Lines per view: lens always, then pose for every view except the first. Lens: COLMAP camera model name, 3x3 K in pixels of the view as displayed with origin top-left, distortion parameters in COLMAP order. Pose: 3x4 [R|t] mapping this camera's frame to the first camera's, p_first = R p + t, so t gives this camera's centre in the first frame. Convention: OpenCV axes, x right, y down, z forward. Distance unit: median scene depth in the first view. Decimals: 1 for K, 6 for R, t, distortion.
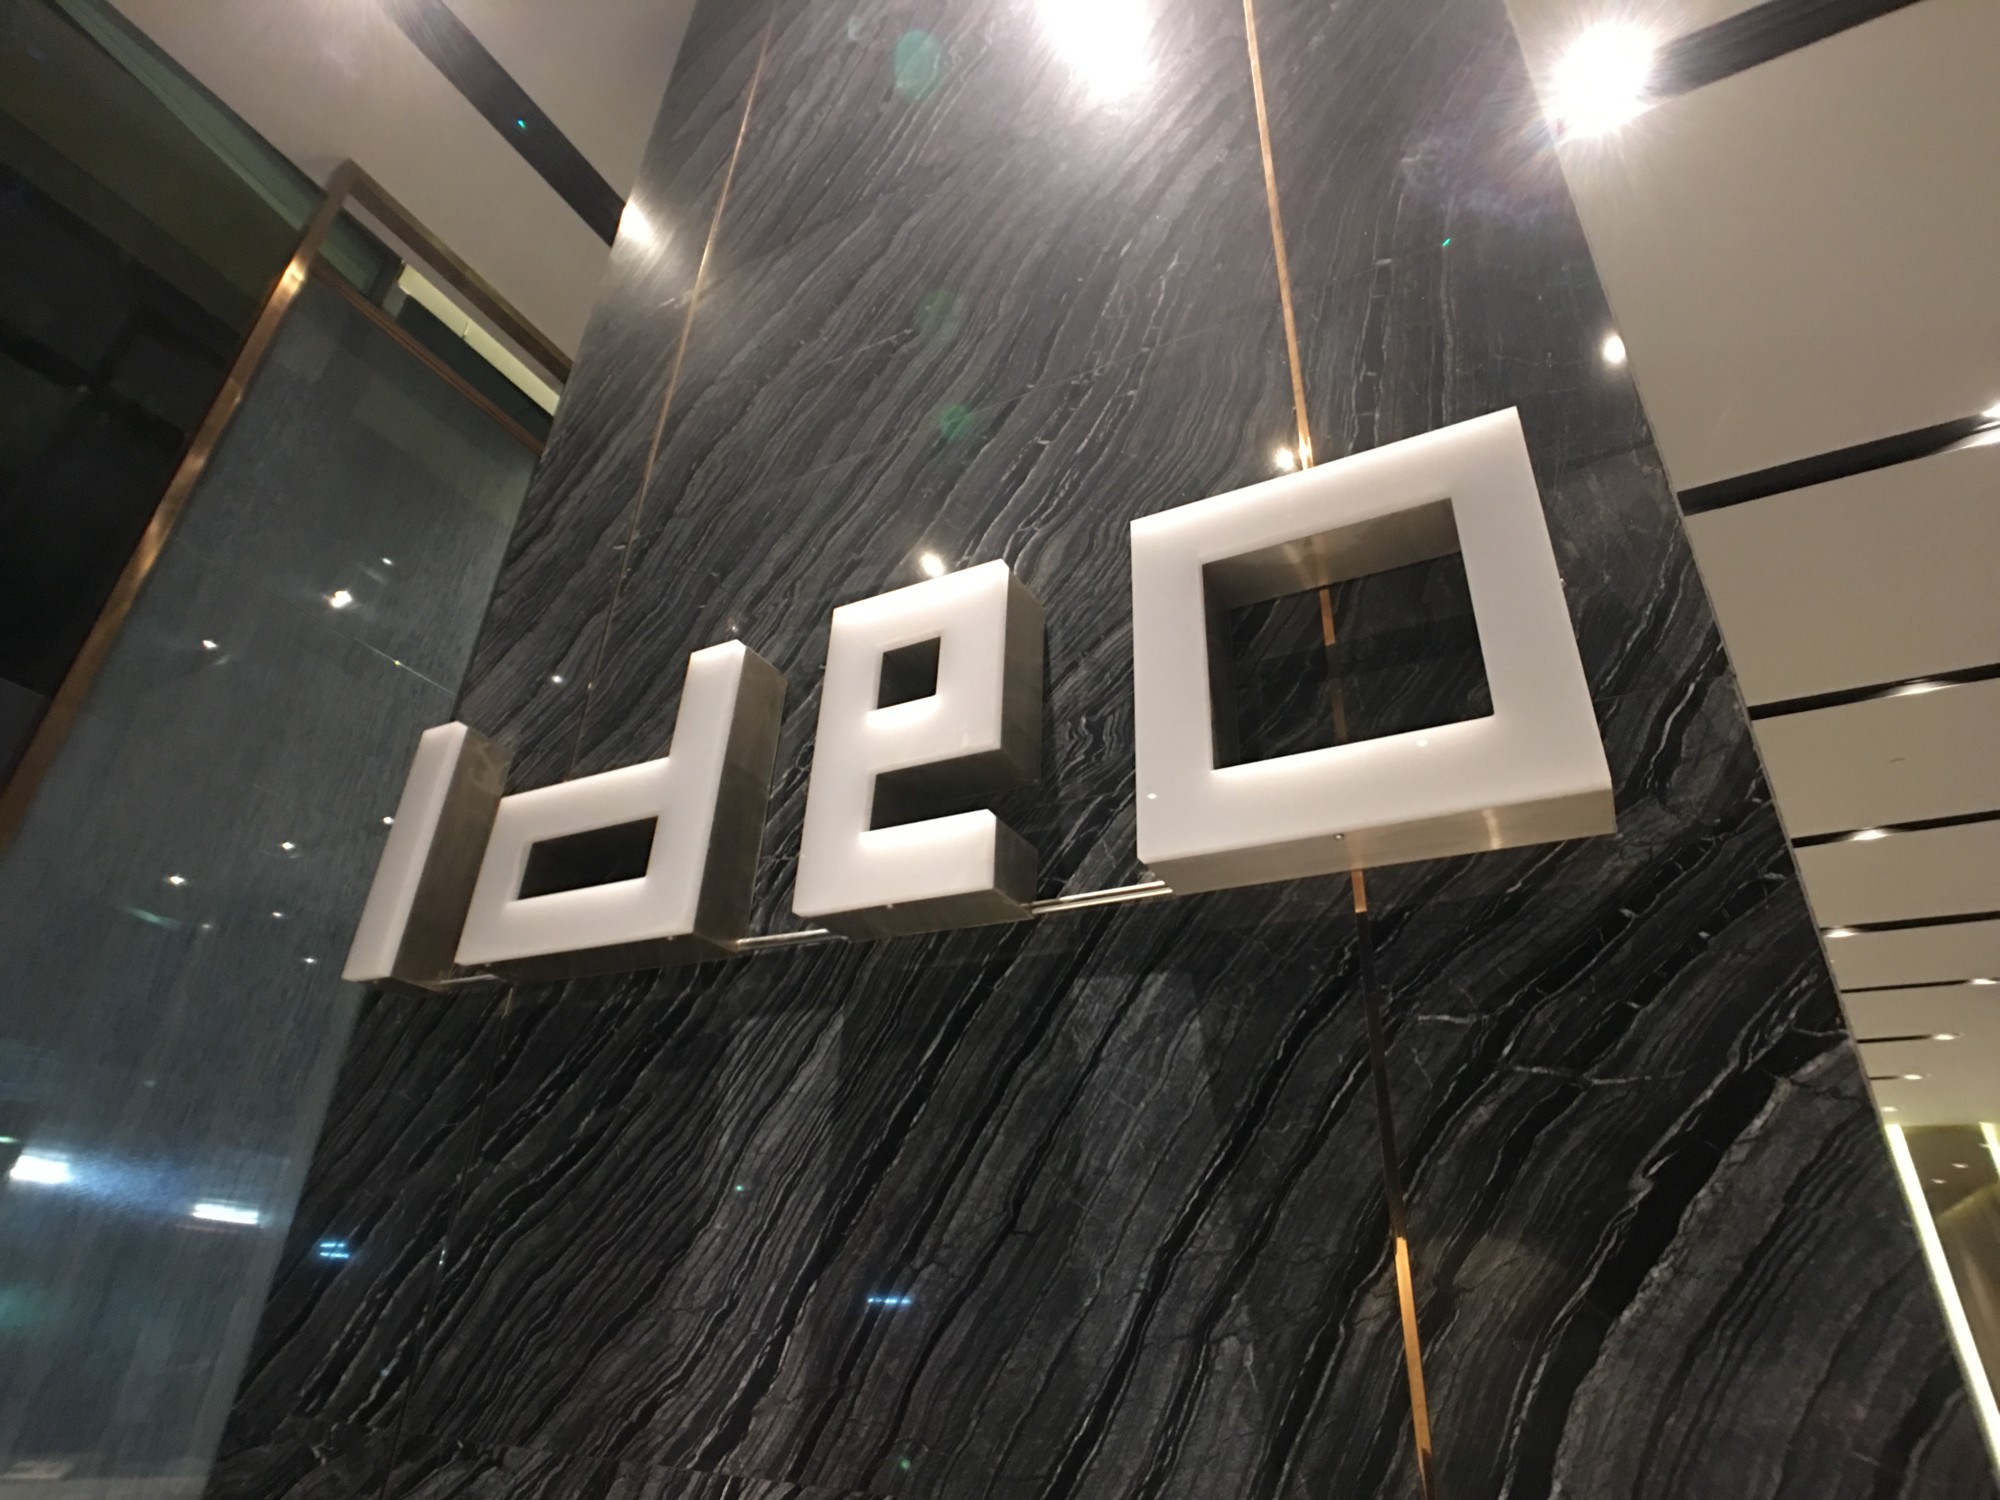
lens RADIAL K [[1123.0, 0, 994.8], [0, 1123.0, 726.4], [0, 0, 1]] dist [-0.007594, -0.001677]
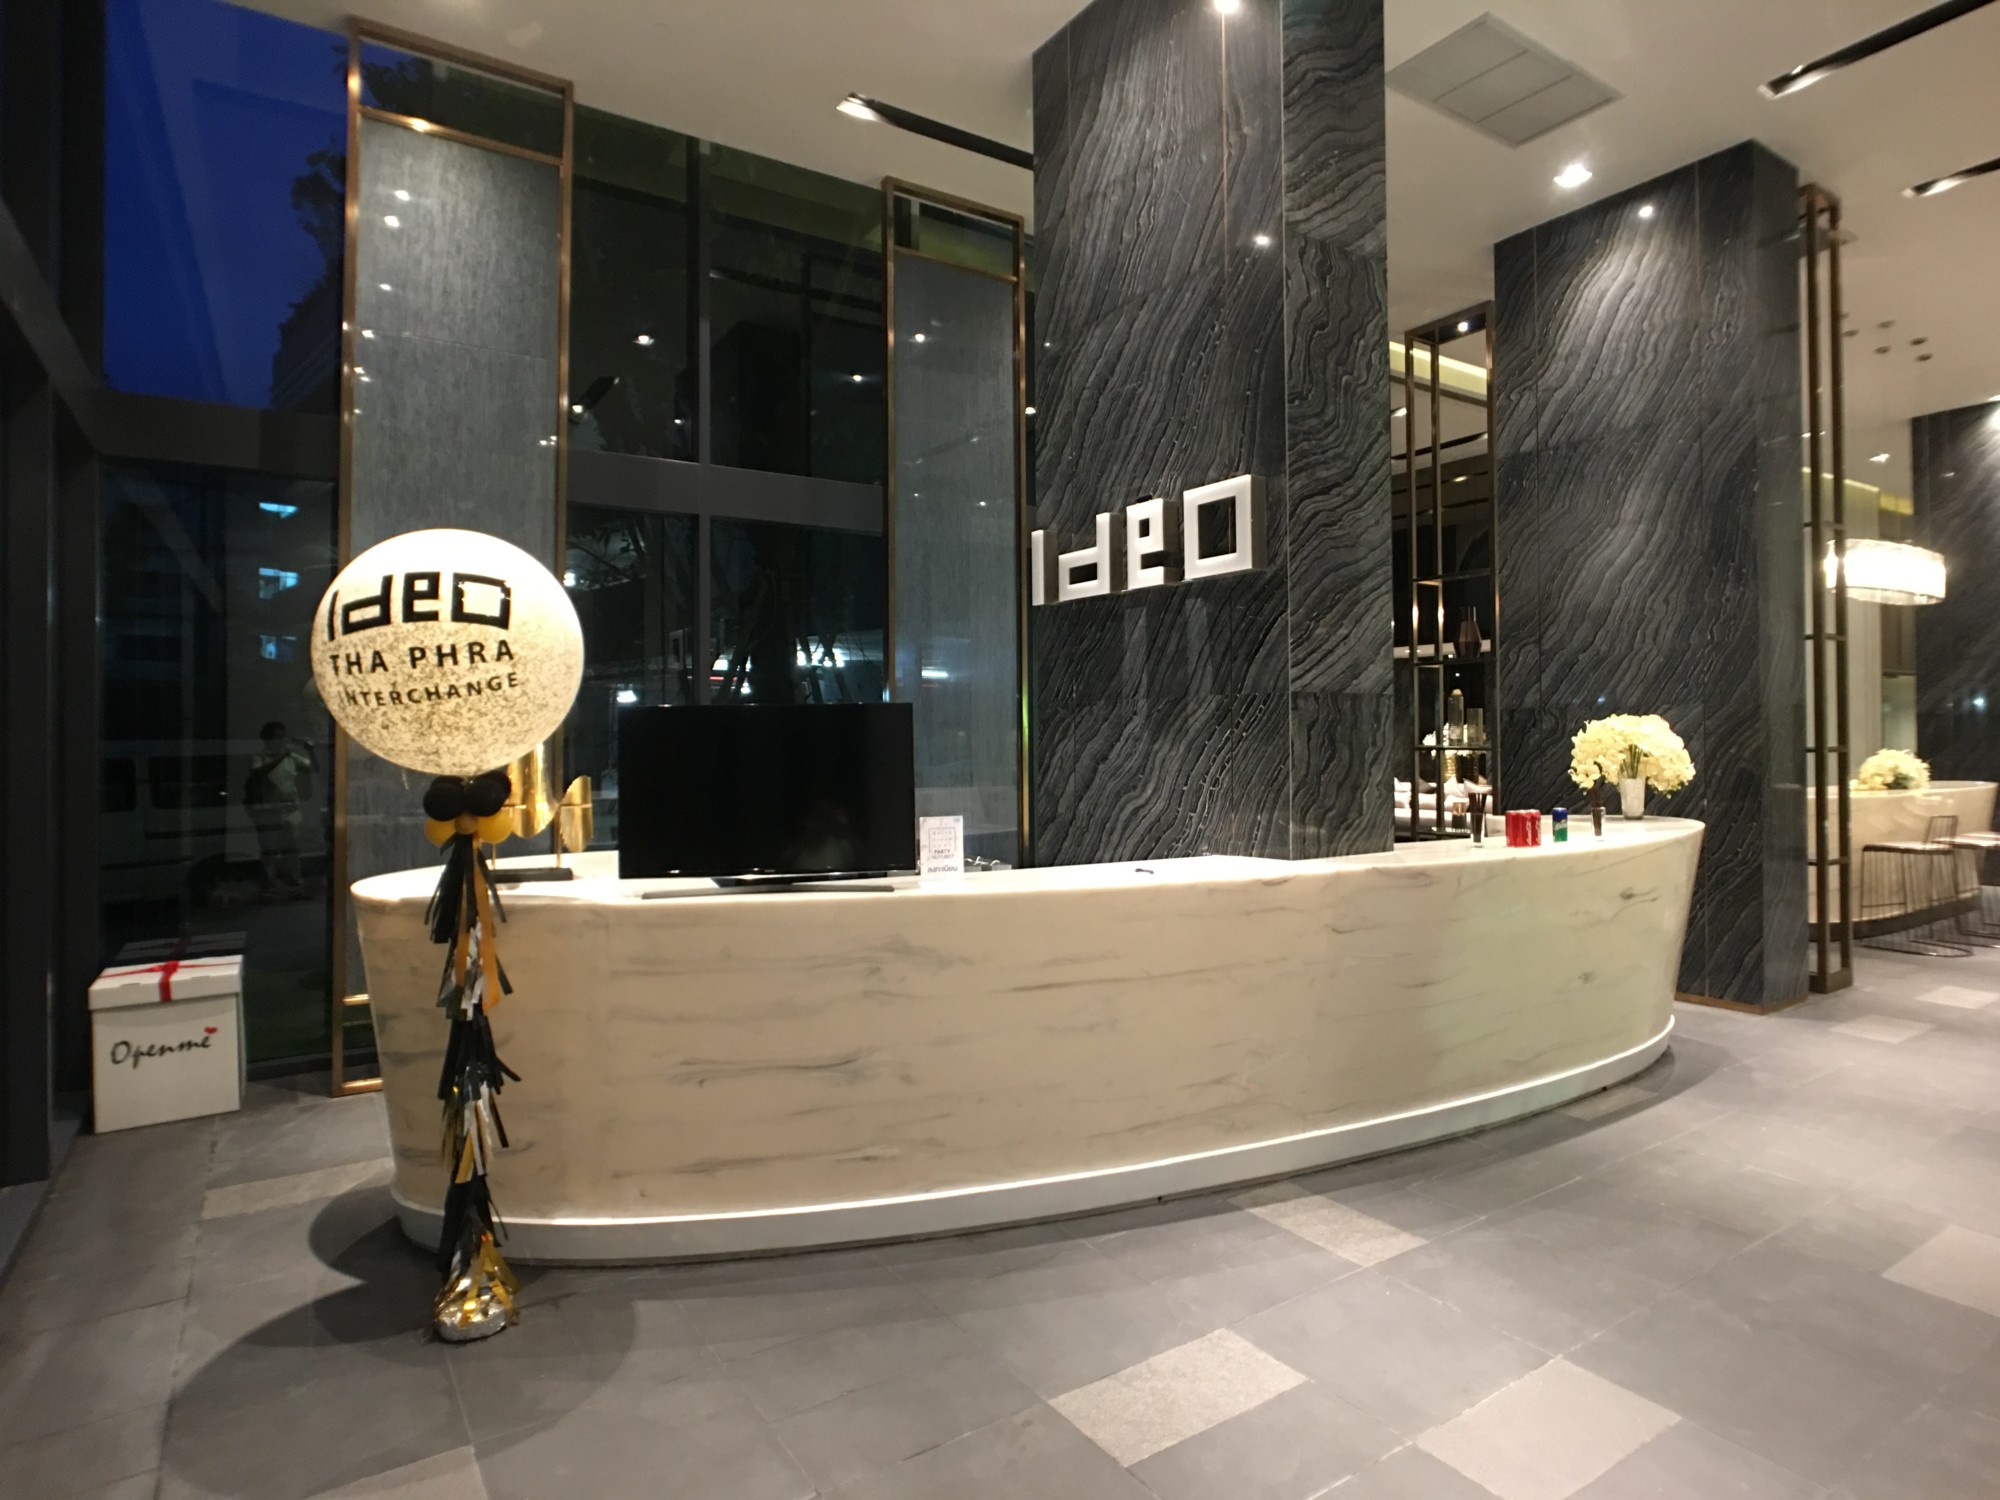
lens RADIAL K [[1123.0, 0, 994.8], [0, 1123.0, 726.4], [0, 0, 1]] dist [-0.007594, -0.001677]
pose [[0.879906, -0.052085, -0.472285, 1.408871], [0.265653, 0.878035, 0.398100, -1.250948], [0.393947, -0.475754, 0.786424, -2.918644]]
